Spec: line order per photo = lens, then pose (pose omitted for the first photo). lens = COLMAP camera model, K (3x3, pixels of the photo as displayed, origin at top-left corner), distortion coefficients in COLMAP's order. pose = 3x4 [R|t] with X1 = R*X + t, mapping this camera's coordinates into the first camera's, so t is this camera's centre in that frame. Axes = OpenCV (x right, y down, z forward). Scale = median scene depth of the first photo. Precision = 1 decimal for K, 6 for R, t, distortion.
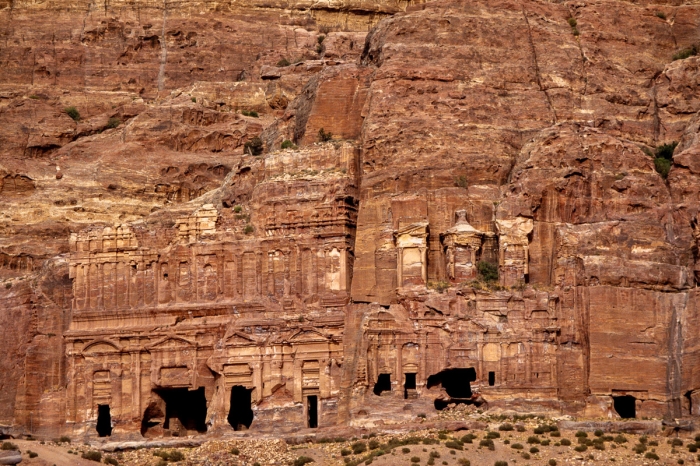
lens RADIAL K [[4040.2, 0, 346.2], [0, 4040.2, 232.7], [0, 0, 1]] dist [1.198424, 0.000000]
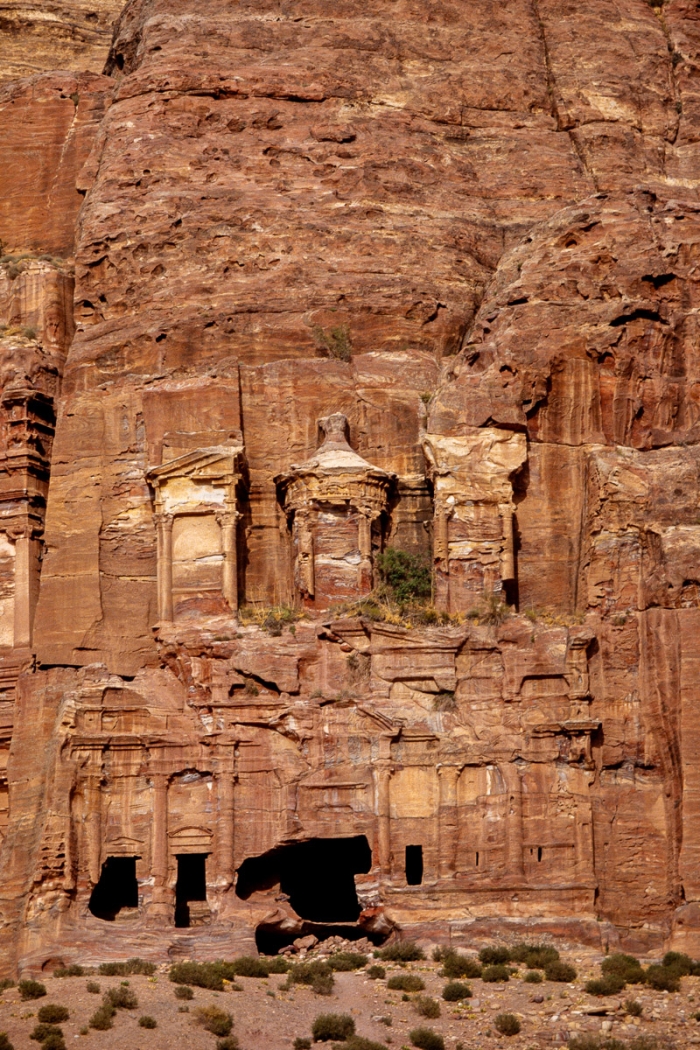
lens RADIAL K [[6060.3, 0, 357.4], [0, 6060.3, 523.6], [0, 0, 1]] dist [1.198424, 0.000000]
pose [[0.999681, -0.013877, -0.021081, 0.042236], [0.012344, 0.997386, -0.071190, 0.043731], [0.022014, 0.070907, 0.997240, 0.450399]]
